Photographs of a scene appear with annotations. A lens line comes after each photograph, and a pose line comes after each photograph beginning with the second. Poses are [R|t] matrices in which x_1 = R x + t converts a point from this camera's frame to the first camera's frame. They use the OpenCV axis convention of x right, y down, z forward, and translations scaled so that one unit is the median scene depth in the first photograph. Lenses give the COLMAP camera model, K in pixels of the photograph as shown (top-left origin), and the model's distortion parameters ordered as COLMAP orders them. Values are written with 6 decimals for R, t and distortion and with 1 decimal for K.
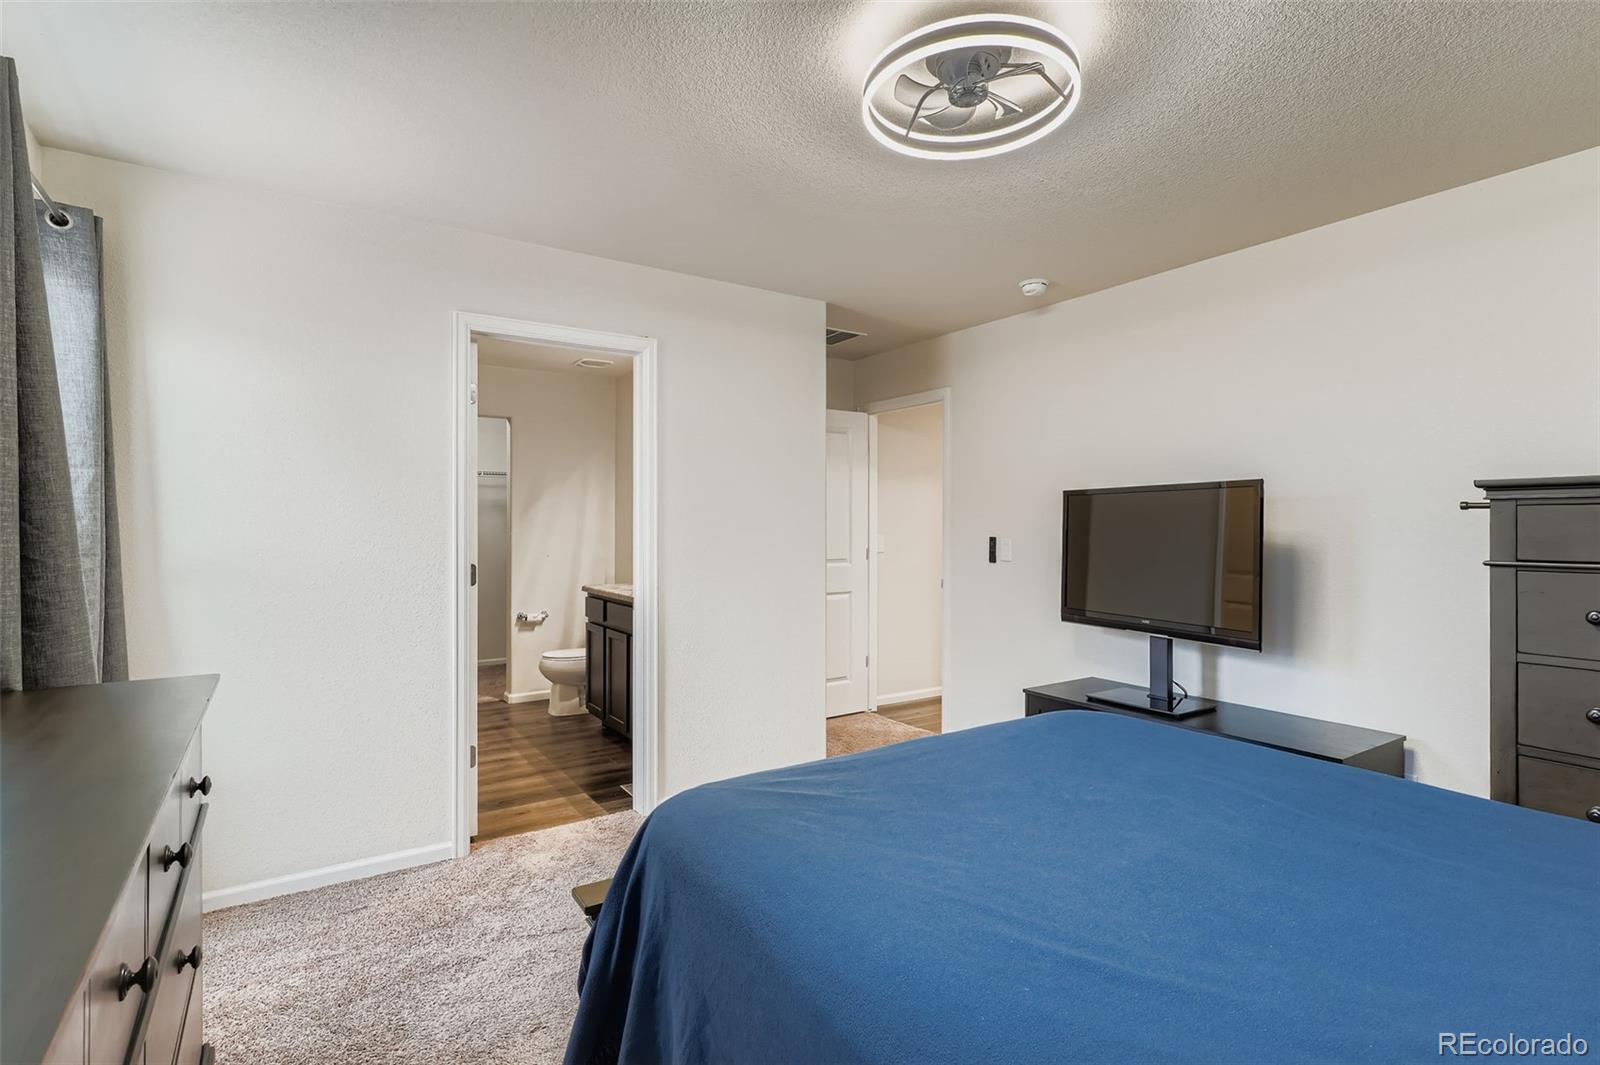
lens RADIAL K [[775.2, 0, 803.9], [0, 775.2, 524.8], [0, 0, 1]] dist [0.000663, -0.000609]
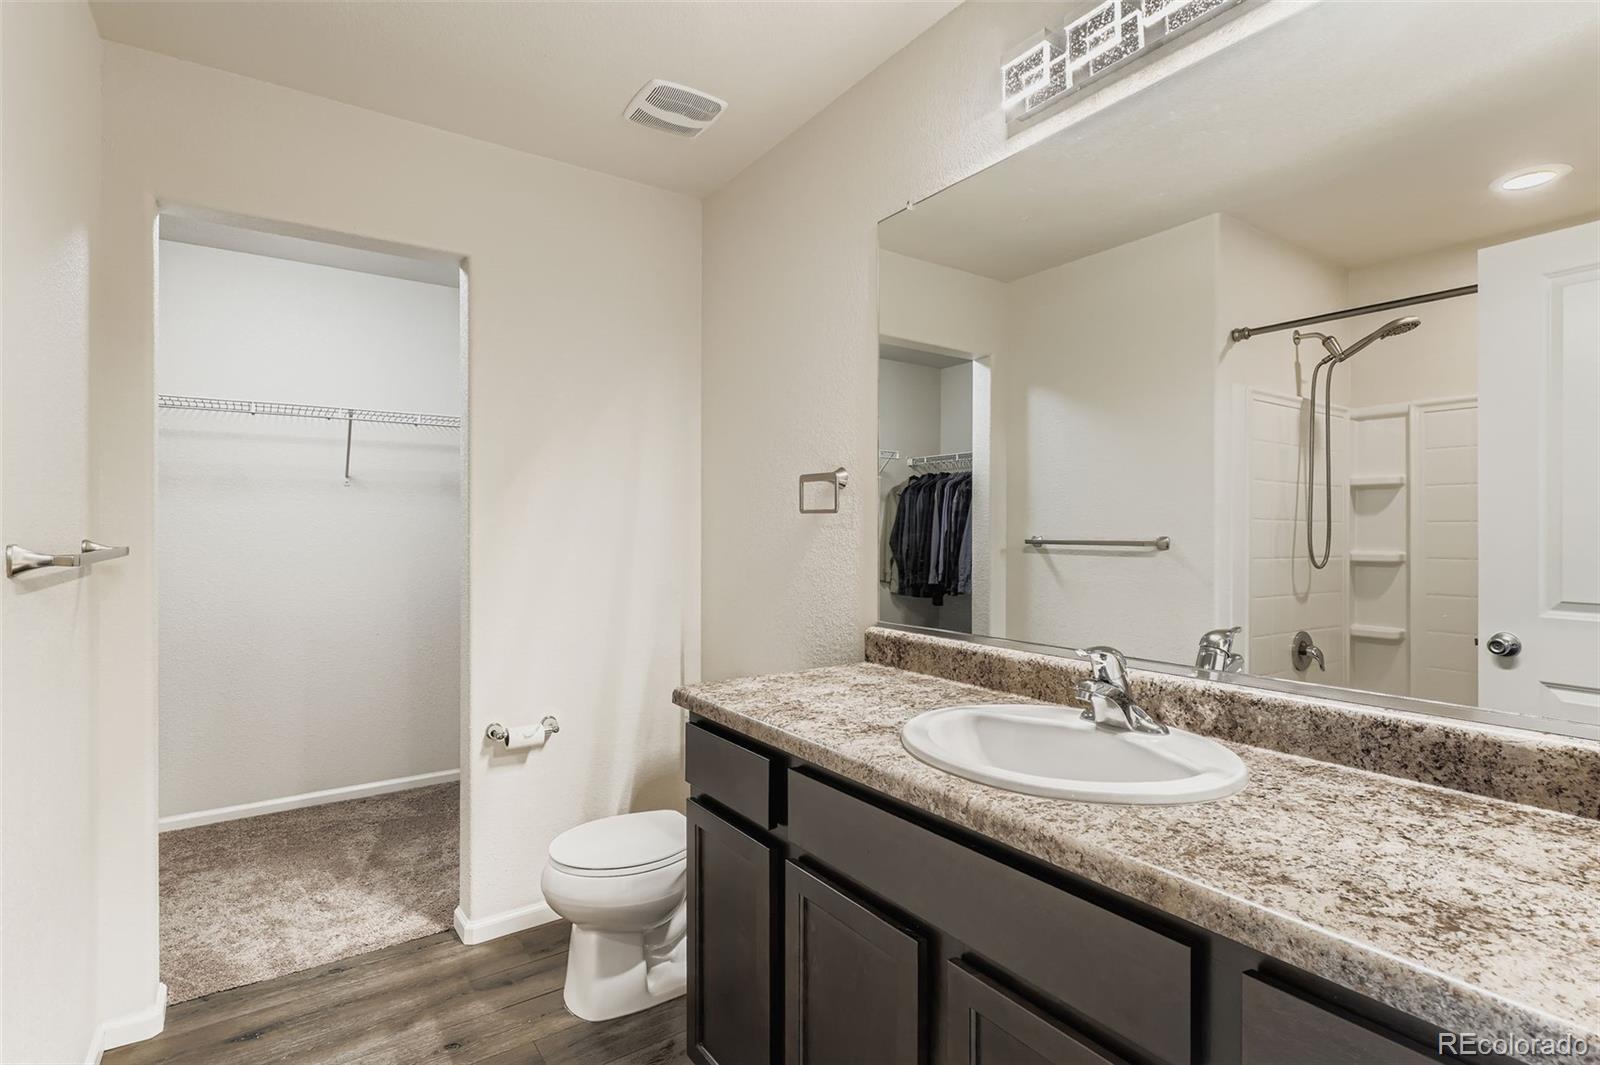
lens RADIAL K [[775.2, 0, 803.9], [0, 775.2, 524.8], [0, 0, 1]] dist [0.000663, -0.000609]
pose [[0.999409, -0.002770, 0.034262, -0.212190], [0.002588, 0.999982, 0.005348, 0.002852], [-0.034276, -0.005257, 0.999399, 0.577370]]
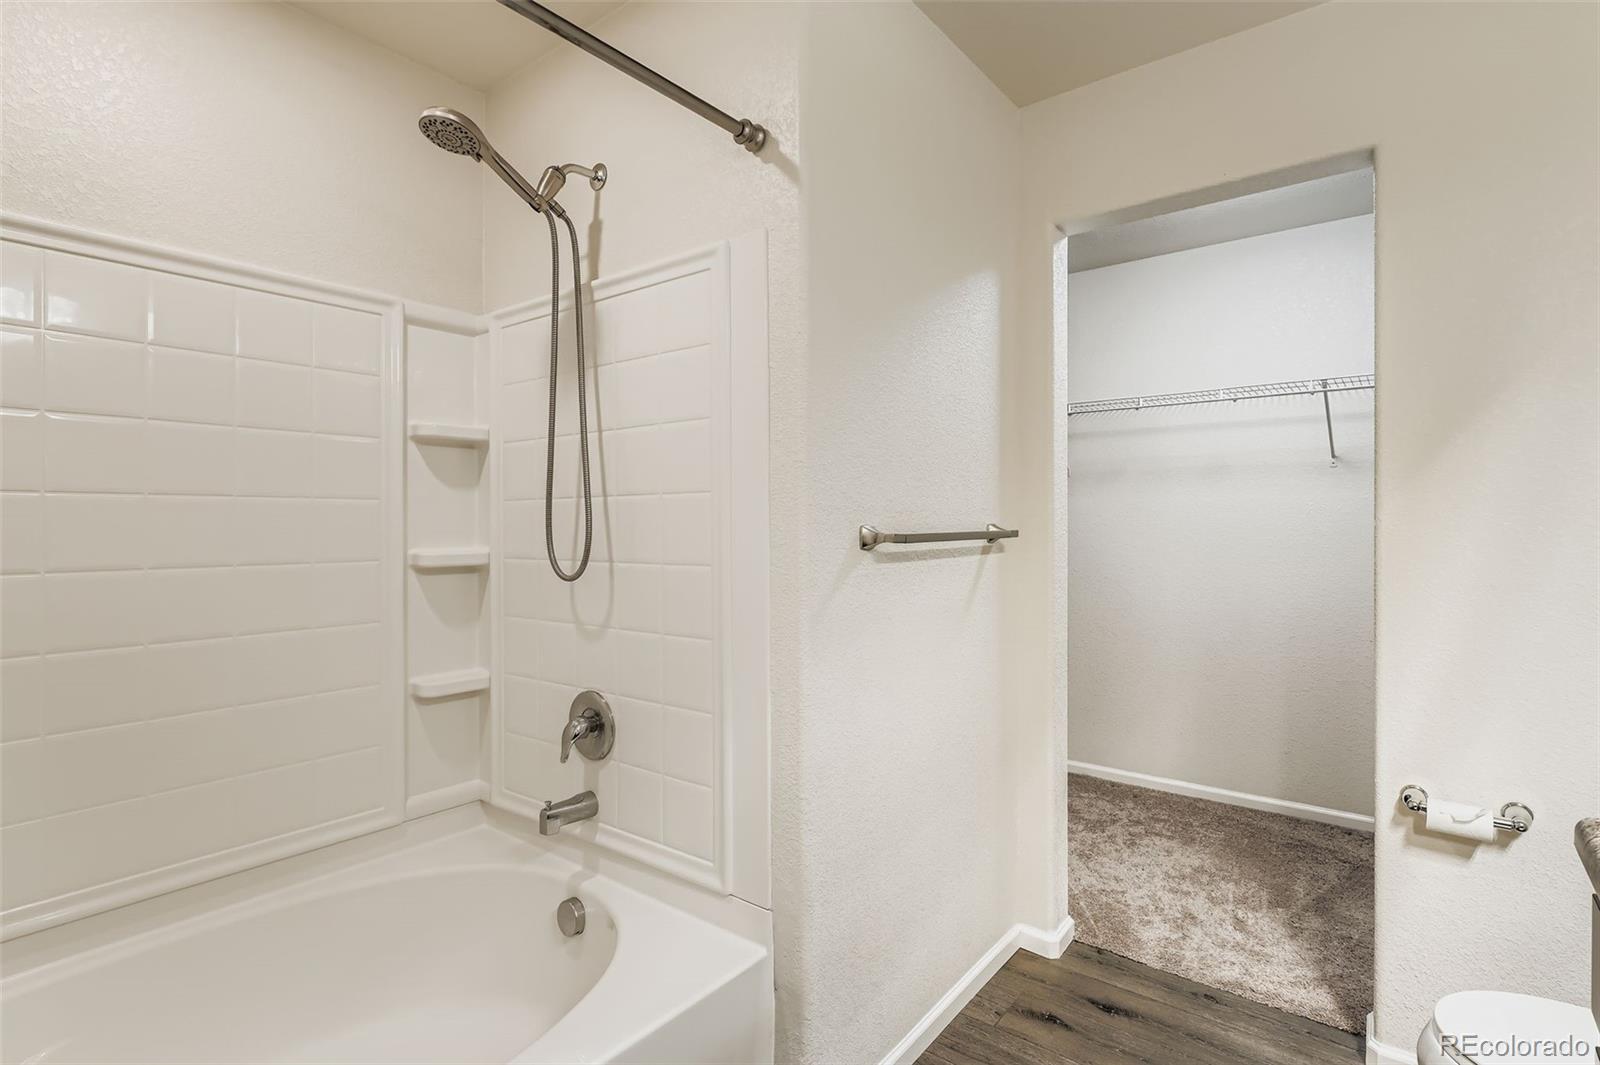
lens RADIAL K [[775.2, 0, 803.9], [0, 775.2, 524.8], [0, 0, 1]] dist [0.000663, -0.000609]
pose [[0.319436, -0.000638, -0.947608, -0.156399], [0.013555, 0.999901, 0.003896, 0.007451], [0.947511, -0.014090, 0.319413, 0.687786]]
